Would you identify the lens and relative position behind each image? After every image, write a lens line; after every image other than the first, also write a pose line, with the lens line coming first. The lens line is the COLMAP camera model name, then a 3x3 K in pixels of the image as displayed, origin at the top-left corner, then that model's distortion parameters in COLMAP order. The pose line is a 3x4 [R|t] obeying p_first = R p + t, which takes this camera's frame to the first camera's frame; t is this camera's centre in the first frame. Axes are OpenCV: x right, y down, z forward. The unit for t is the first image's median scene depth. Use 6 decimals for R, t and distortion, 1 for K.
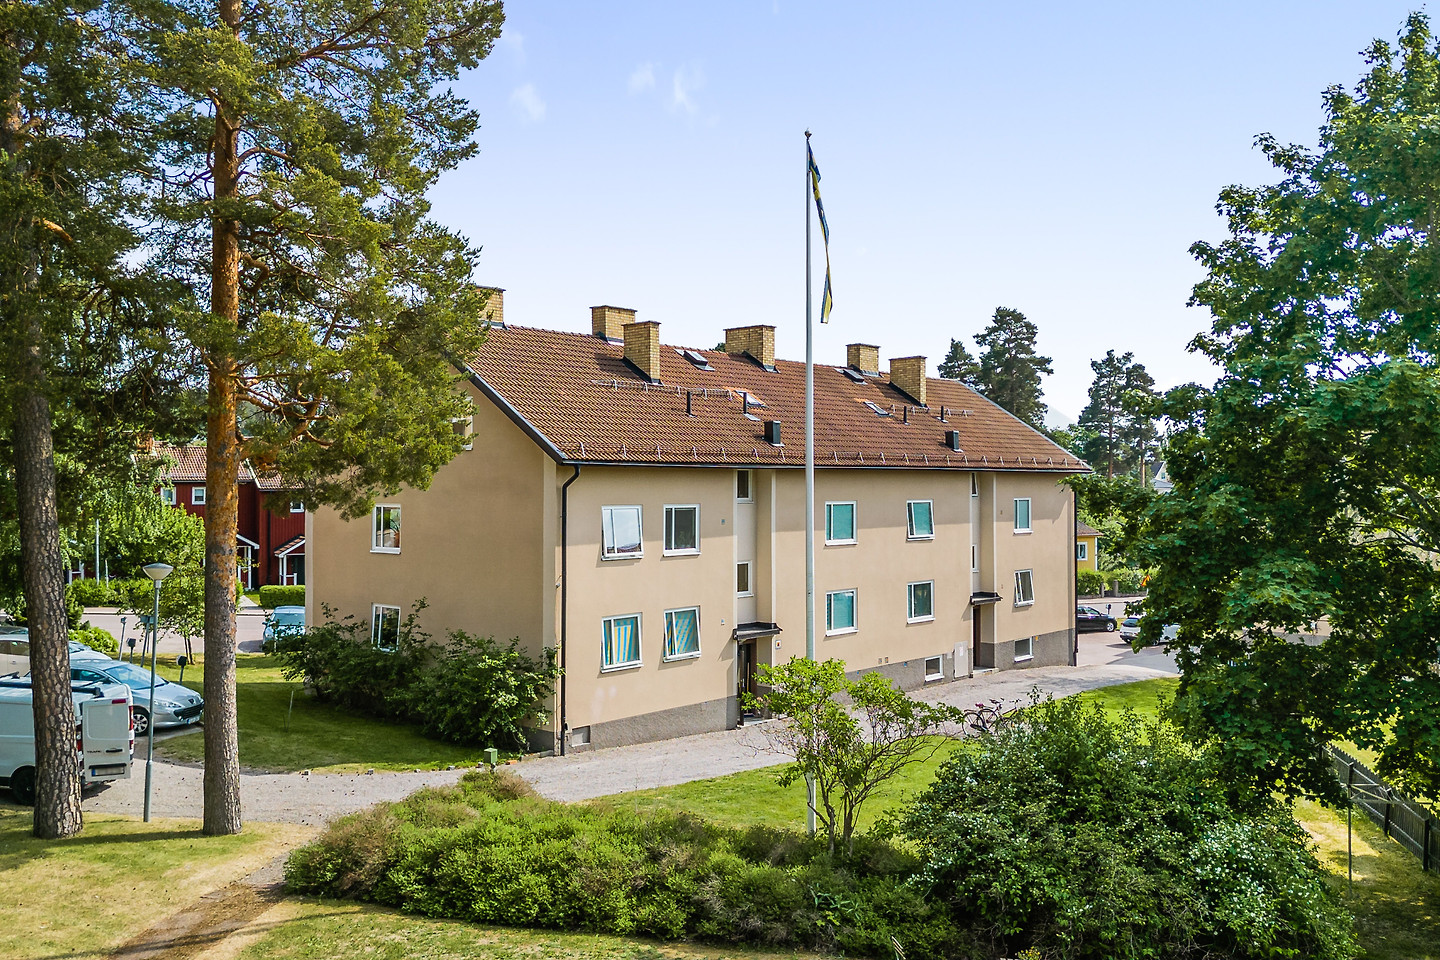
lens RADIAL K [[1131.5, 0, 720.0], [0, 1131.5, 480.0], [0, 0, 1]] dist [0.102214, -0.000487]
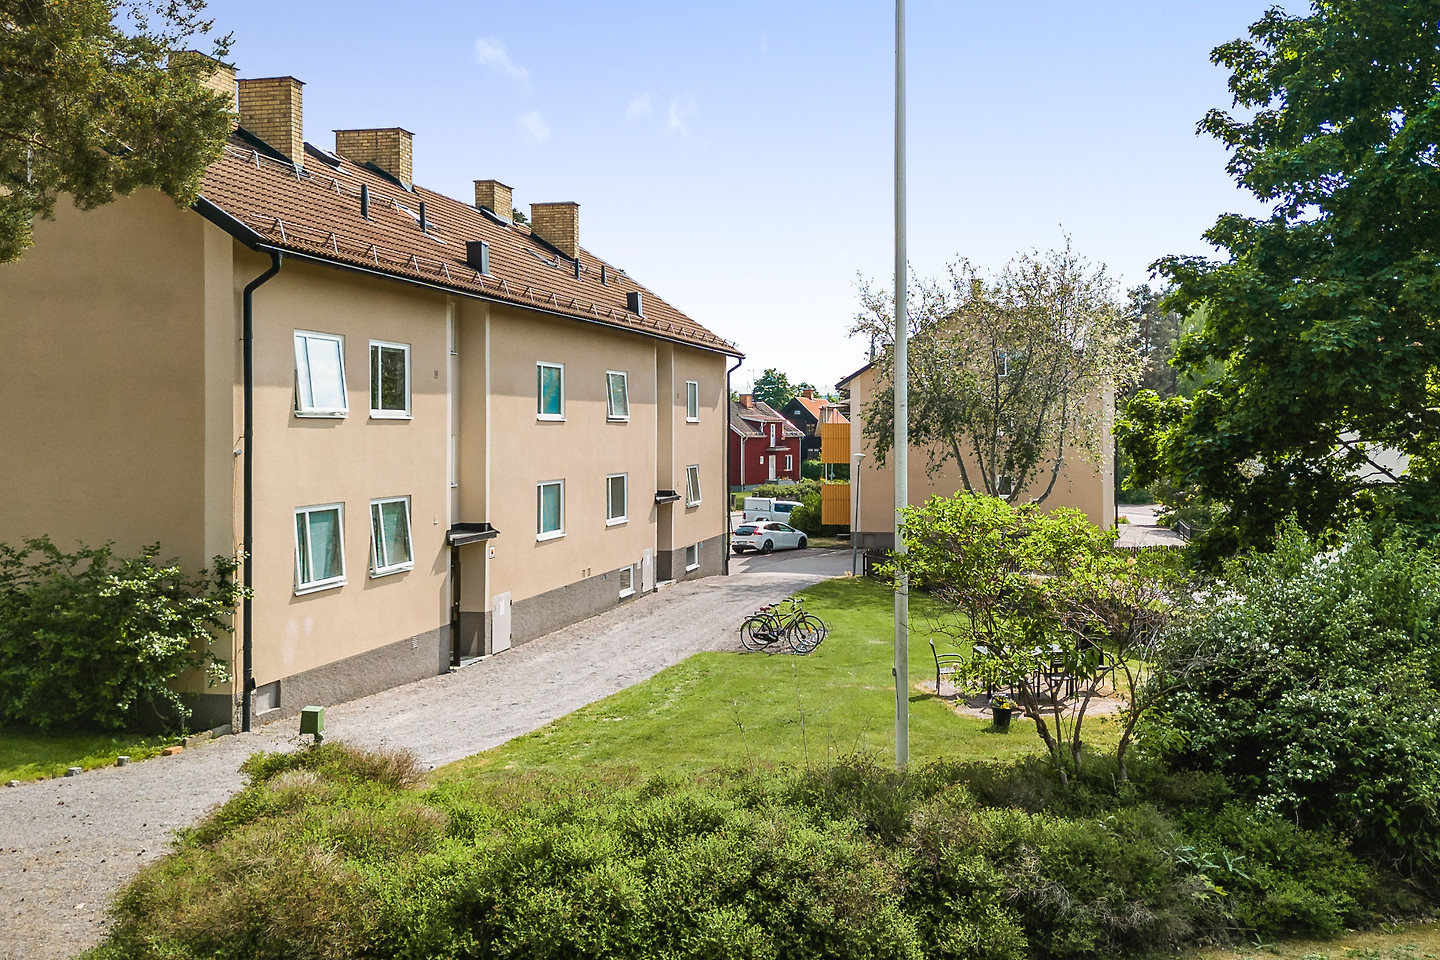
lens RADIAL K [[1181.9, 0, 720.0], [0, 1181.9, 480.0], [0, 0, 1]] dist [-0.014388, 0.000185]
pose [[0.858161, -0.013533, 0.513202, -0.228741], [-0.006664, 0.999275, 0.037493, 0.076460], [-0.513337, -0.035595, 0.857448, 0.310351]]
